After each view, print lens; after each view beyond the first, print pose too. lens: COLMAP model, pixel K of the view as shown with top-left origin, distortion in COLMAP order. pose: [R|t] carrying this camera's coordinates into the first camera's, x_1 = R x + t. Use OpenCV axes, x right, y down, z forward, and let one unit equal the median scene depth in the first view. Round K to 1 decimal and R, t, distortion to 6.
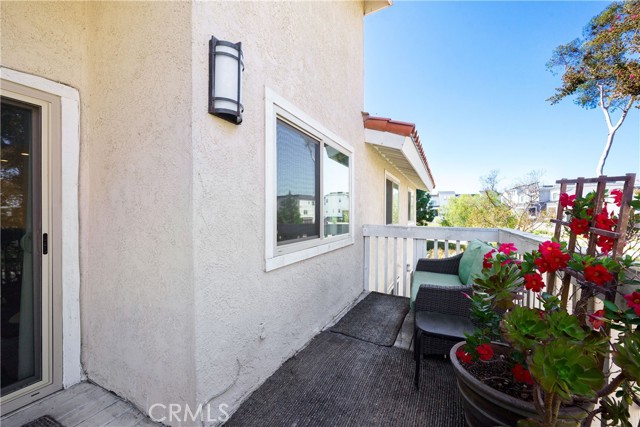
lens RADIAL K [[251.7, 0, 320.7], [0, 251.7, 213.7], [0, 0, 1]] dist [-0.009757, 0.000081]
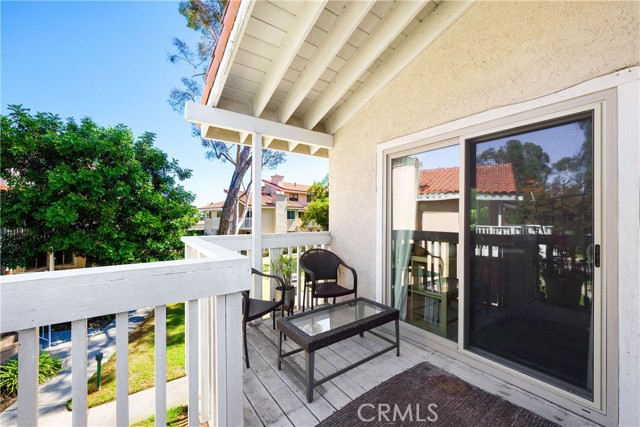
lens RADIAL K [[251.7, 0, 319.5], [0, 251.7, 215.4], [0, 0, 1]] dist [-0.009757, 0.000081]
pose [[-0.471341, -0.013933, -0.881841, 0.190475], [-0.013637, 0.999871, -0.008509, -0.006236], [0.881846, 0.008015, -0.471470, 0.522137]]
